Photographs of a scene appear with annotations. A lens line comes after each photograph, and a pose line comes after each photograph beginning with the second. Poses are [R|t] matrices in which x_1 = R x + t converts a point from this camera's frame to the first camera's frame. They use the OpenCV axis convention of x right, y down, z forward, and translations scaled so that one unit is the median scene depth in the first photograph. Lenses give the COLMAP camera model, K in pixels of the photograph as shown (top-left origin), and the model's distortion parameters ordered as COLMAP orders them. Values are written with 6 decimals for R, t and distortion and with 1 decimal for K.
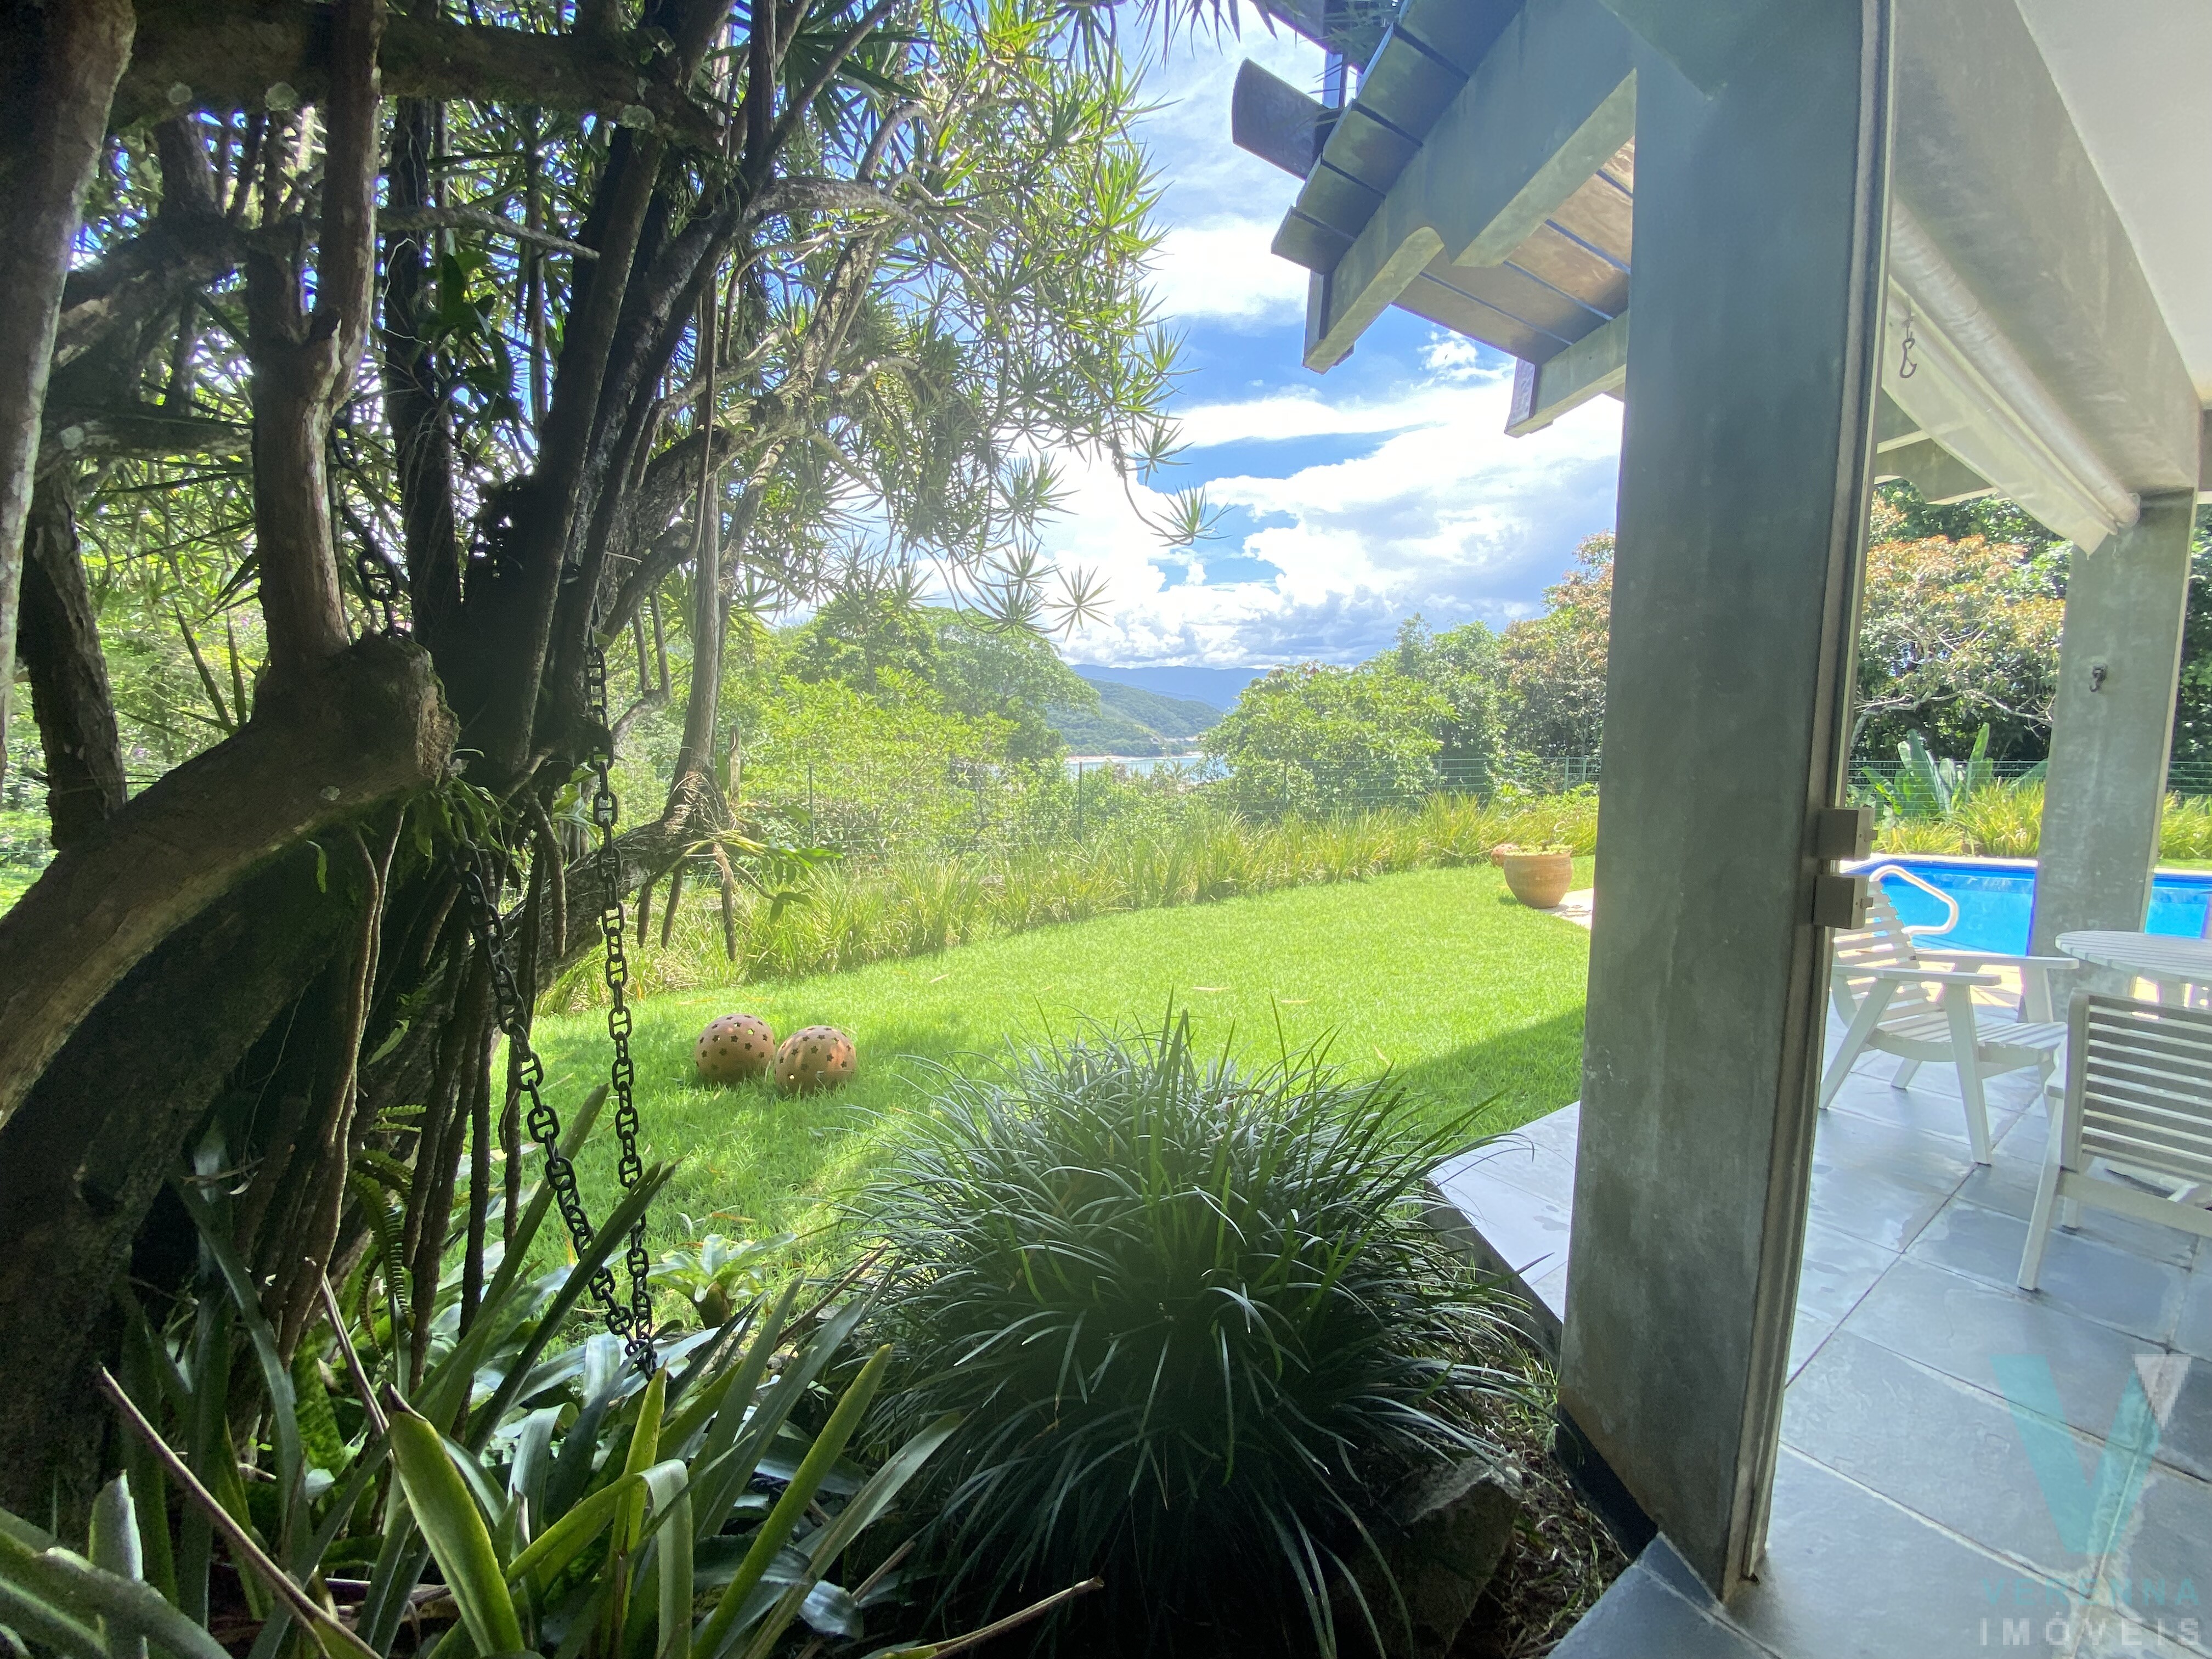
lens RADIAL K [[883.9, 0, 1102.4], [0, 883.9, 830.5], [0, 0, 1]] dist [0.012110, -0.019185]
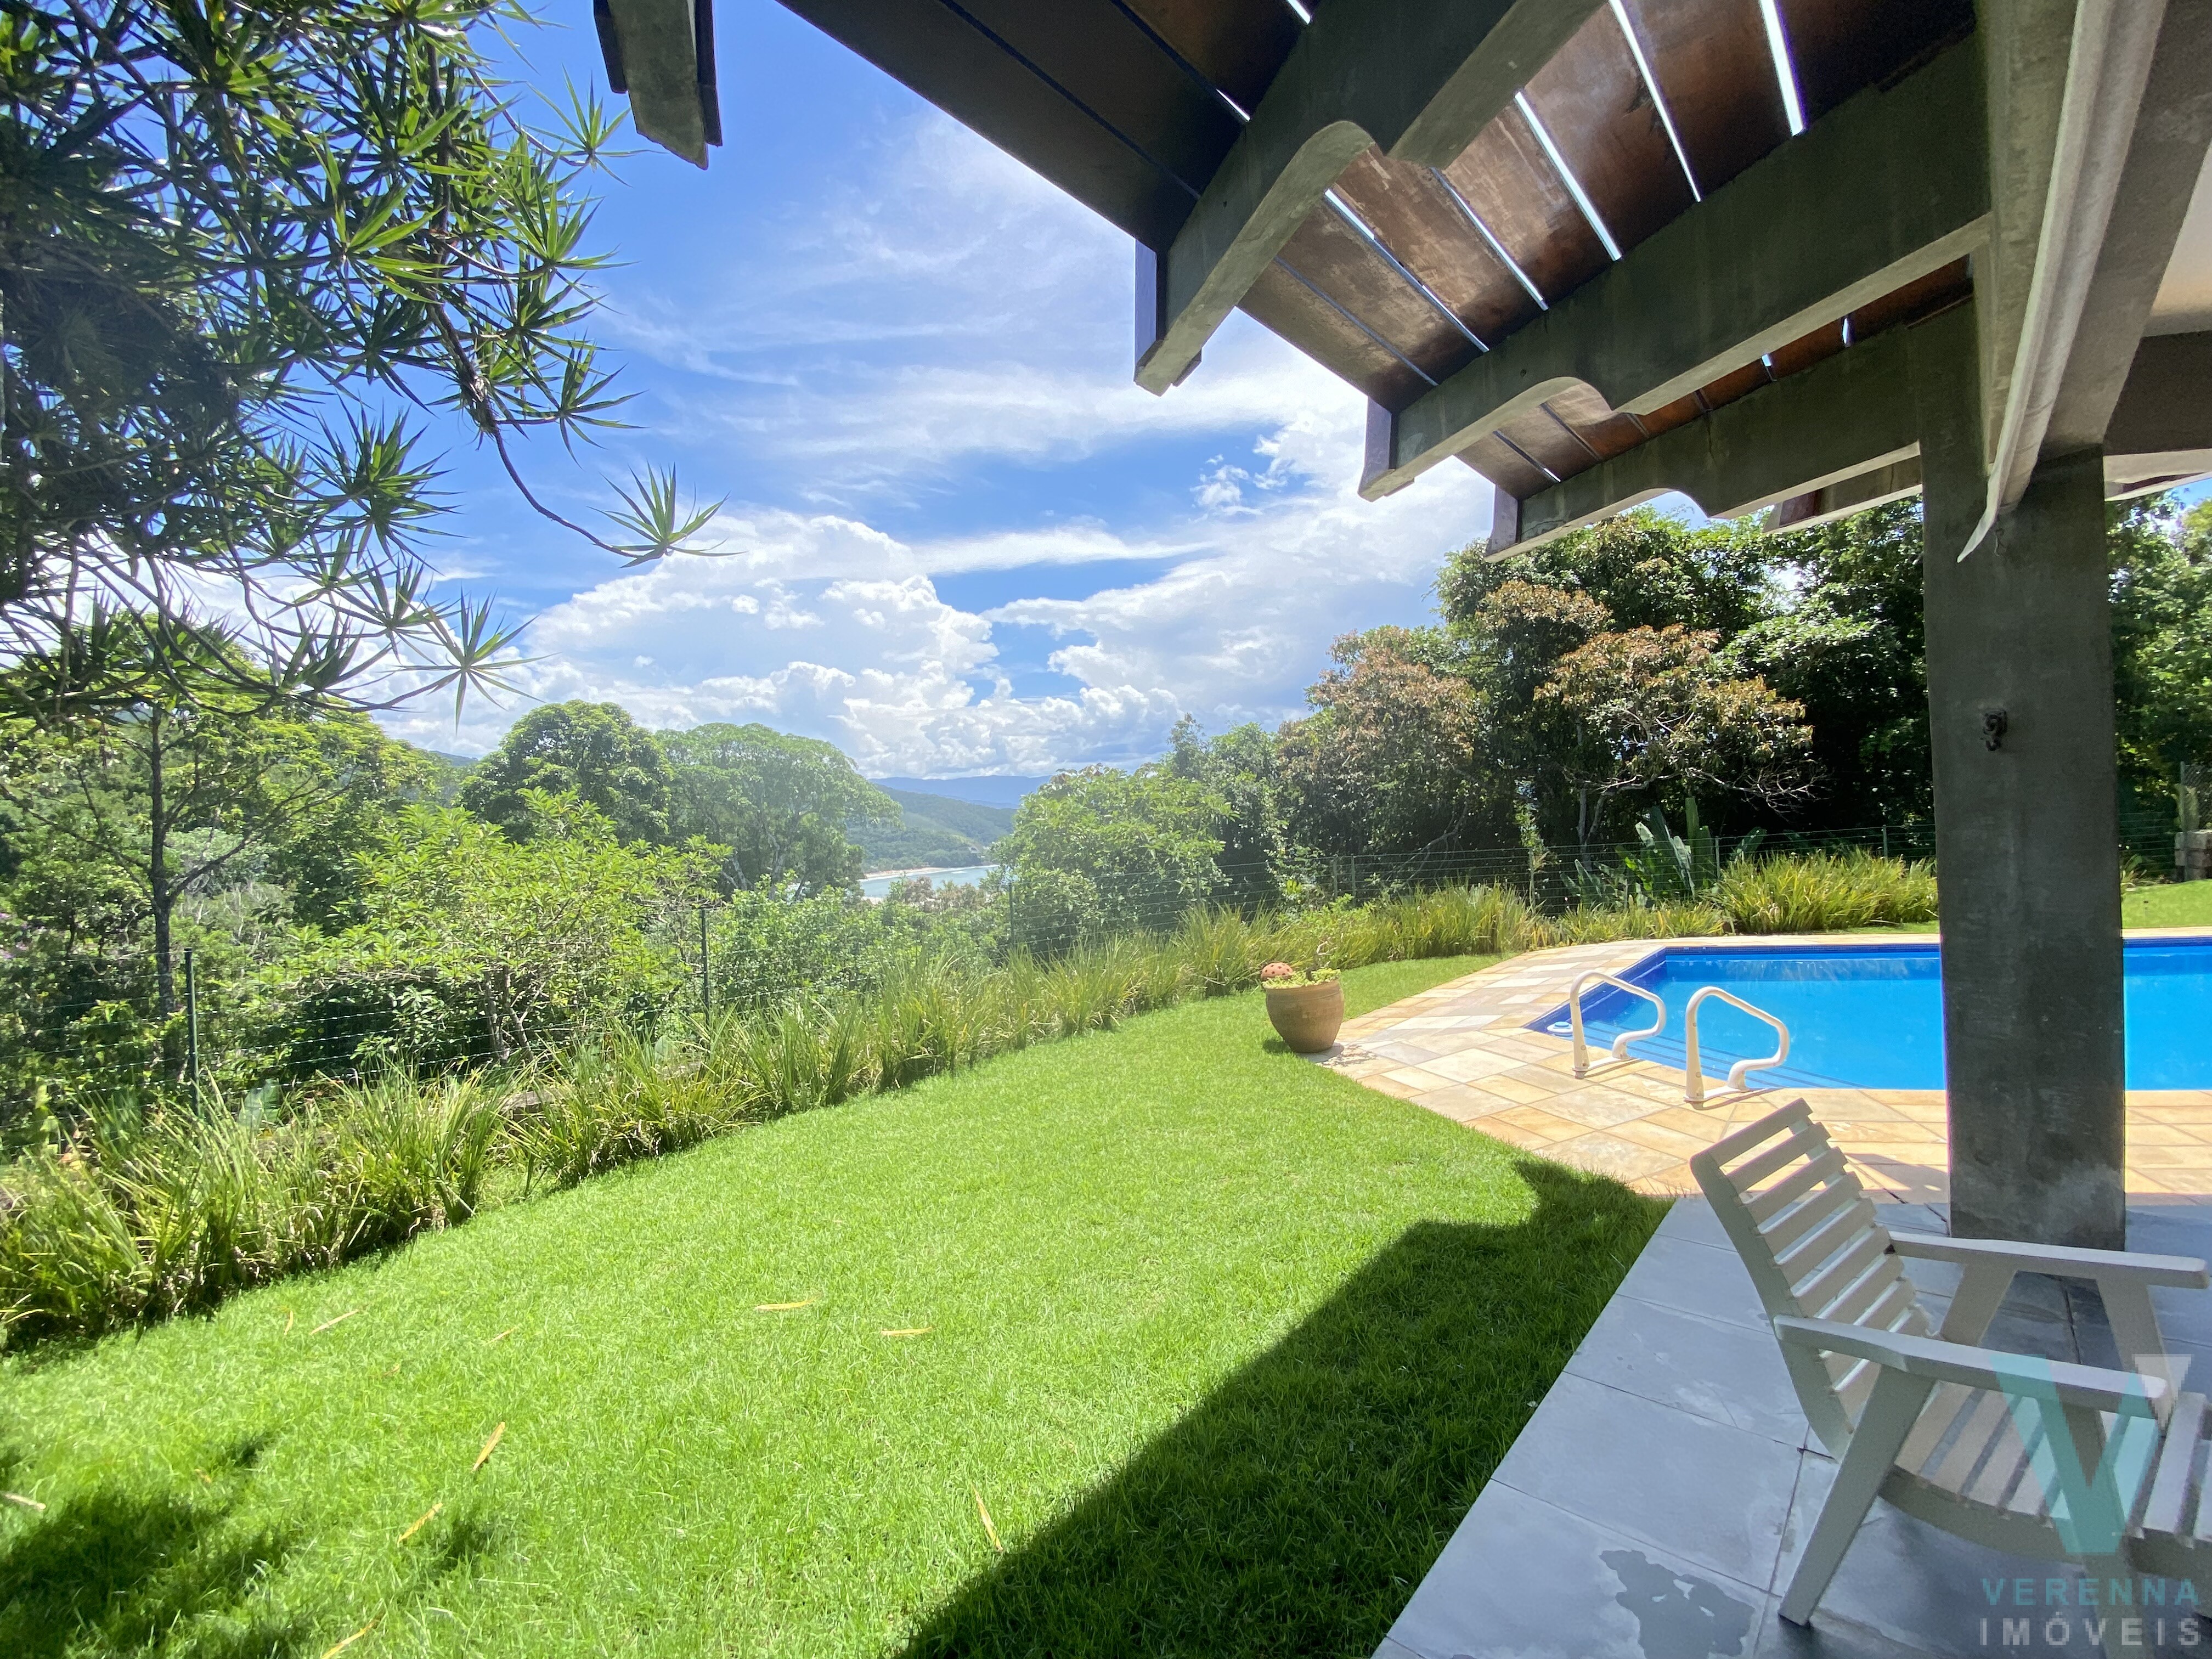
lens RADIAL K [[883.9, 0, 1102.4], [0, 883.9, 830.5], [0, 0, 1]] dist [0.012110, -0.019185]
pose [[0.976802, -0.049793, 0.208274, 0.079945], [0.074580, 0.990803, -0.112902, -0.019354], [-0.200737, 0.125816, 0.971532, 0.122560]]
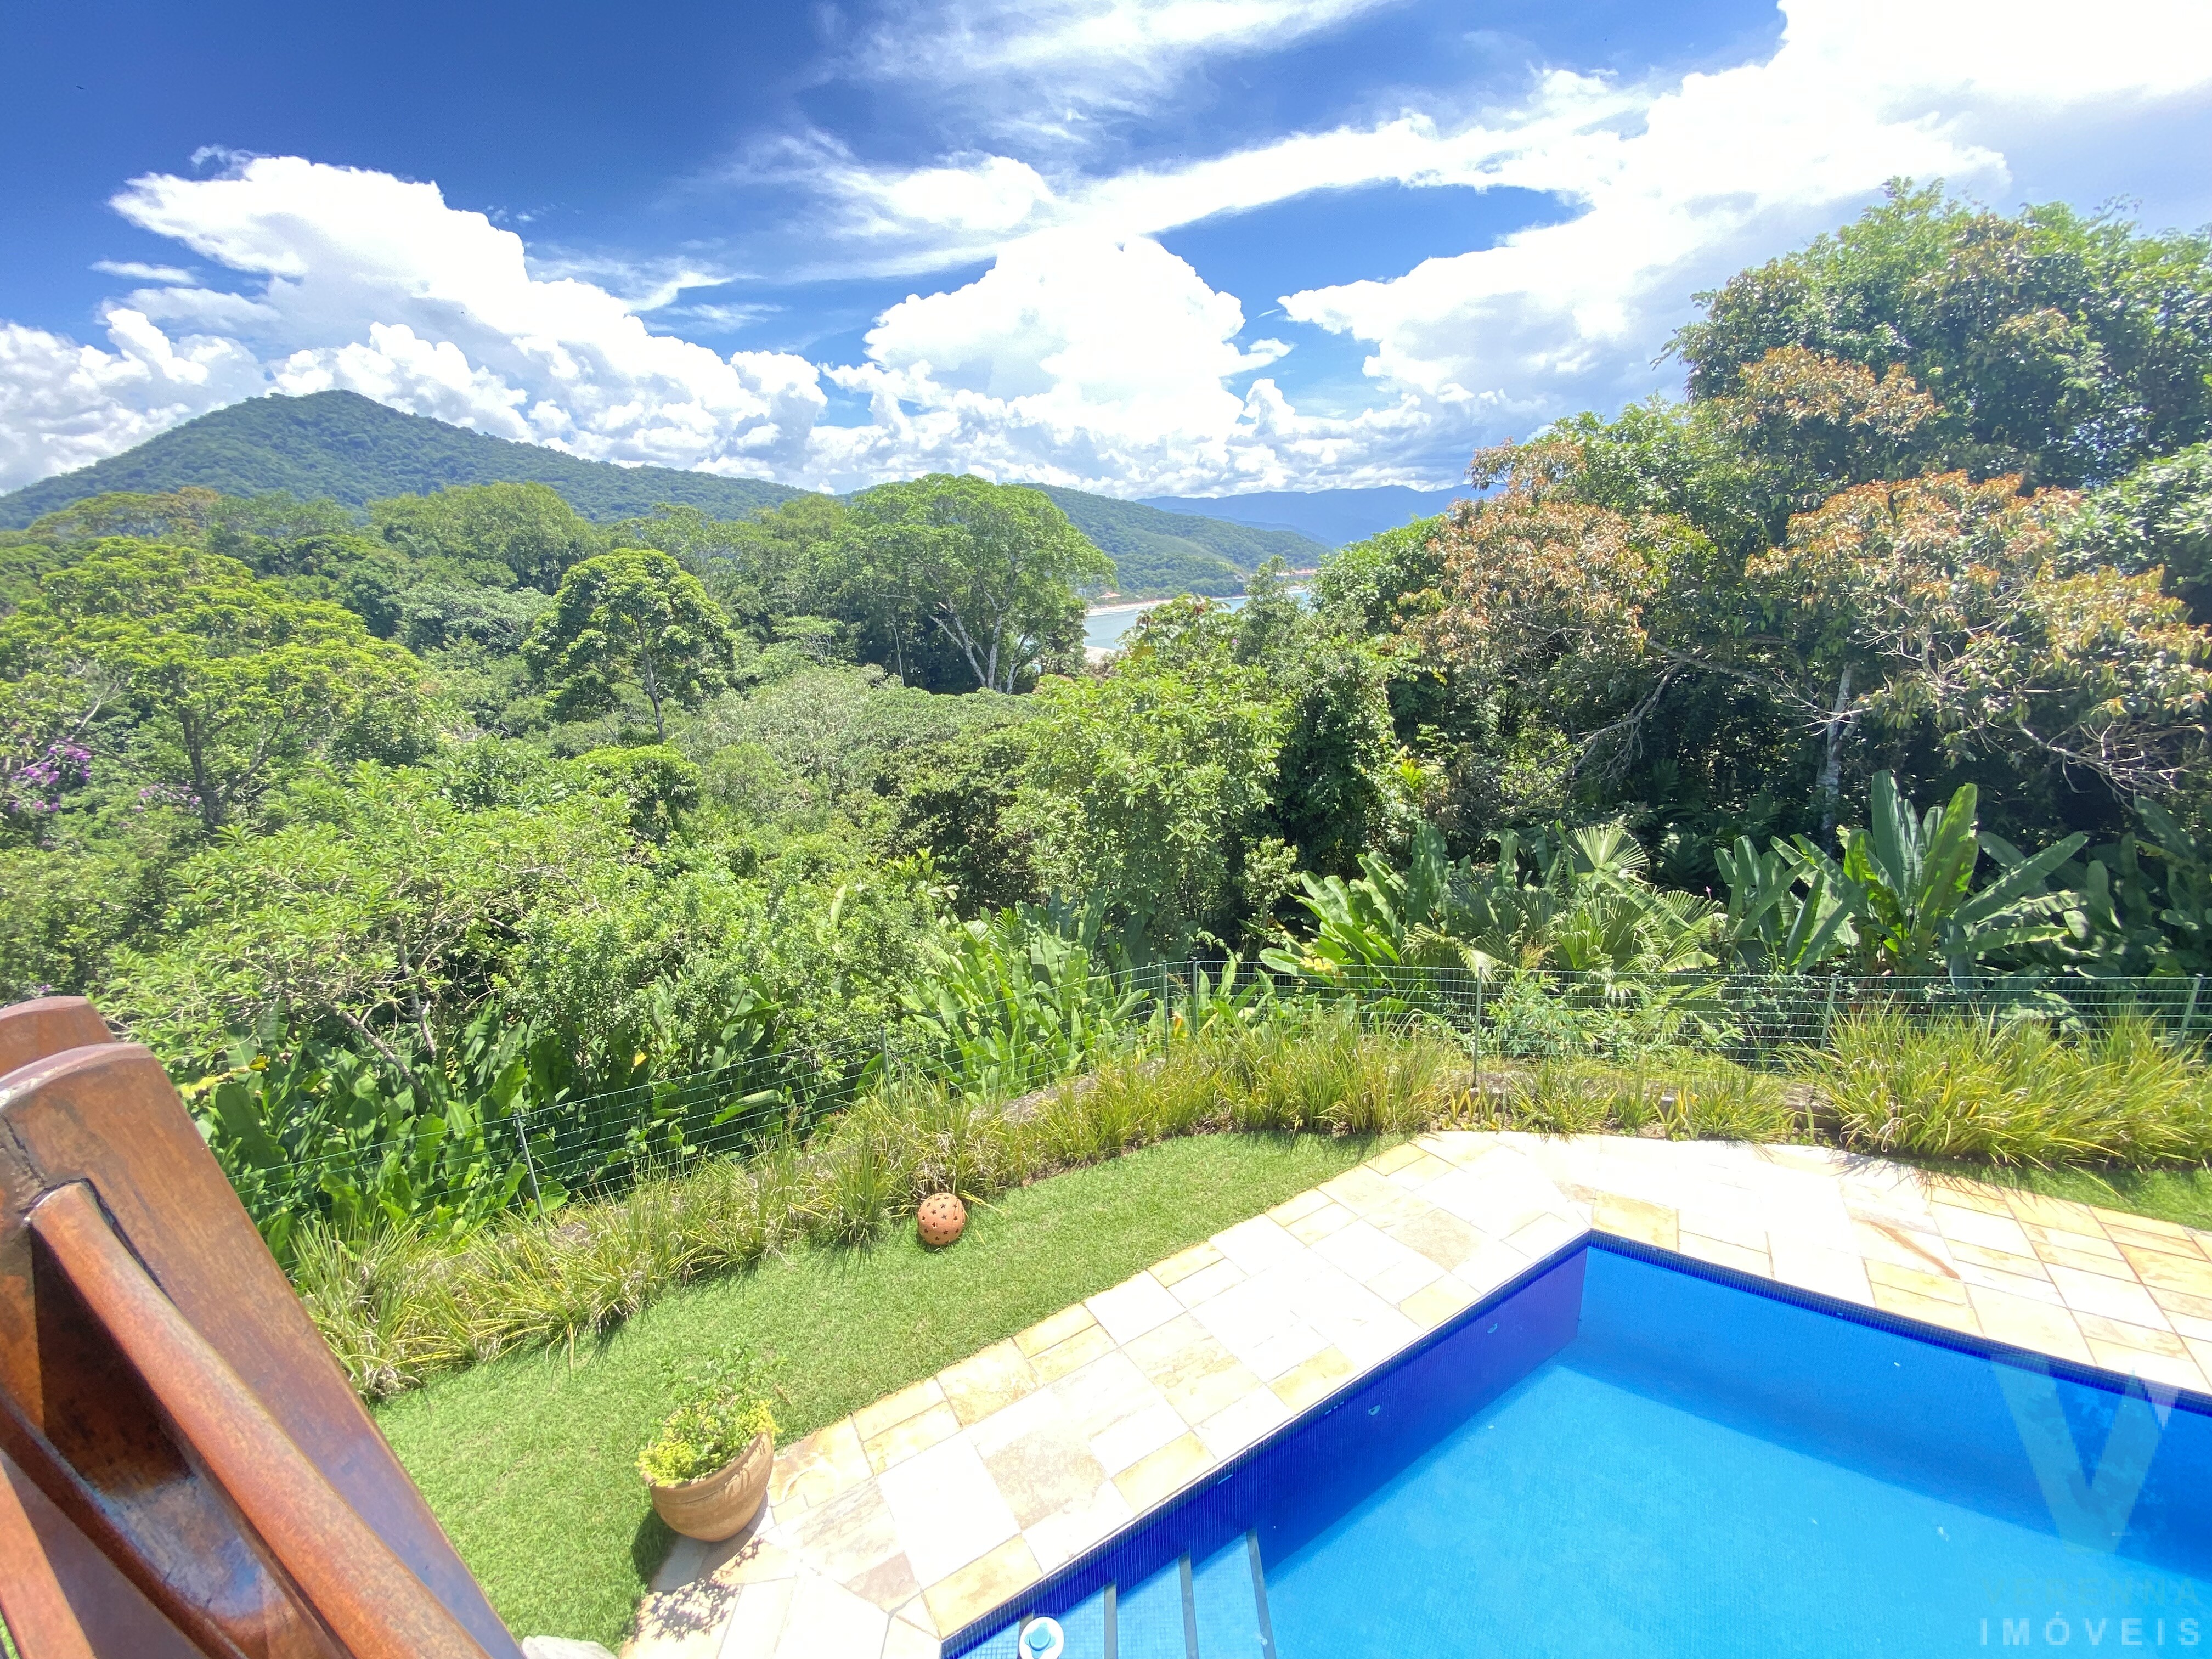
lens RADIAL K [[883.9, 0, 1102.4], [0, 883.9, 830.5], [0, 0, 1]] dist [0.012110, -0.019185]
pose [[0.994510, -0.027143, -0.101055, 0.447818], [0.043496, 0.985612, 0.163331, -0.230062], [0.095168, -0.166830, 0.981382, 0.315694]]
